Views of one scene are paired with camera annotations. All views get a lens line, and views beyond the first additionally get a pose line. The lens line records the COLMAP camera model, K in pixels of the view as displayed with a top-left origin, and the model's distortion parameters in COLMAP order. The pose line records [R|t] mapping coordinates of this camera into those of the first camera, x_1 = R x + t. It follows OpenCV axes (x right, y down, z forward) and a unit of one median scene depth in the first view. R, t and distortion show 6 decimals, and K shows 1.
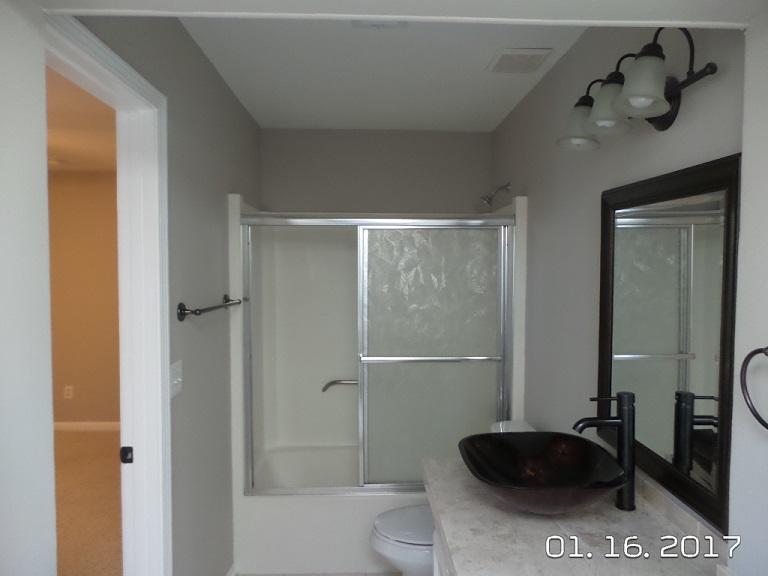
lens RADIAL K [[525.4, 0, 384.0], [0, 525.4, 288.0], [0, 0, 1]] dist [-0.001506, -0.001666]
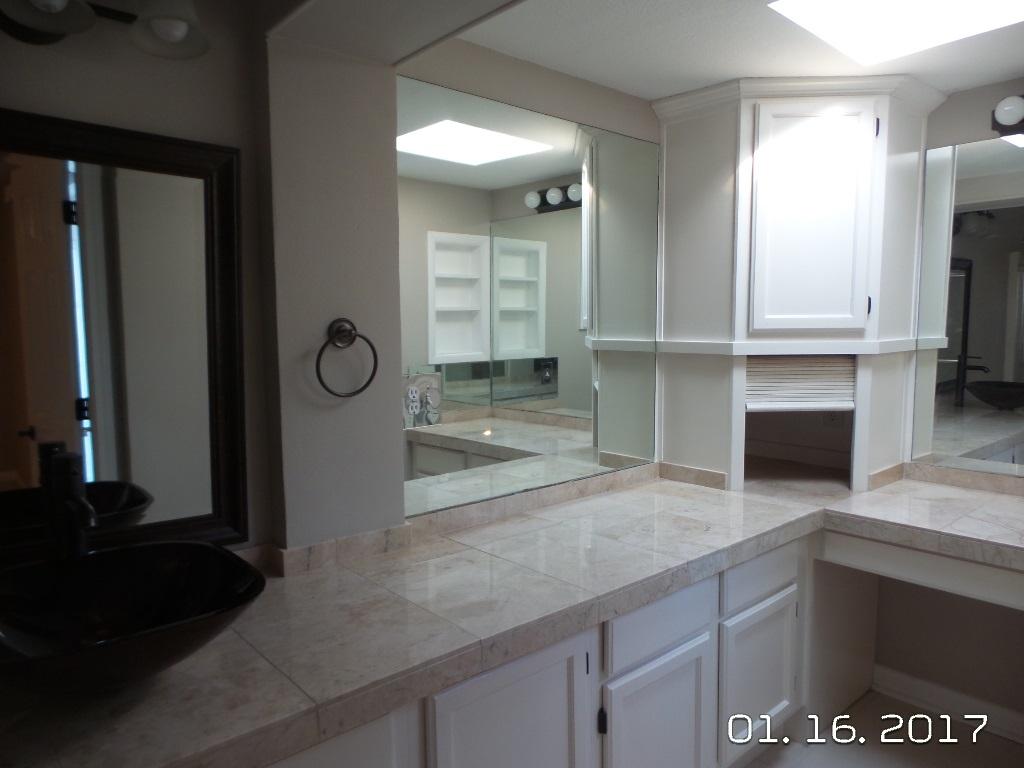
lens RADIAL K [[700.6, 0, 512.0], [0, 700.6, 384.0], [0, 0, 1]] dist [-0.001506, -0.001666]
pose [[-0.634253, -0.071022, 0.769857, -0.595131], [0.034555, 0.992172, 0.120000, 0.031563], [-0.772353, 0.102713, -0.626834, 1.227069]]
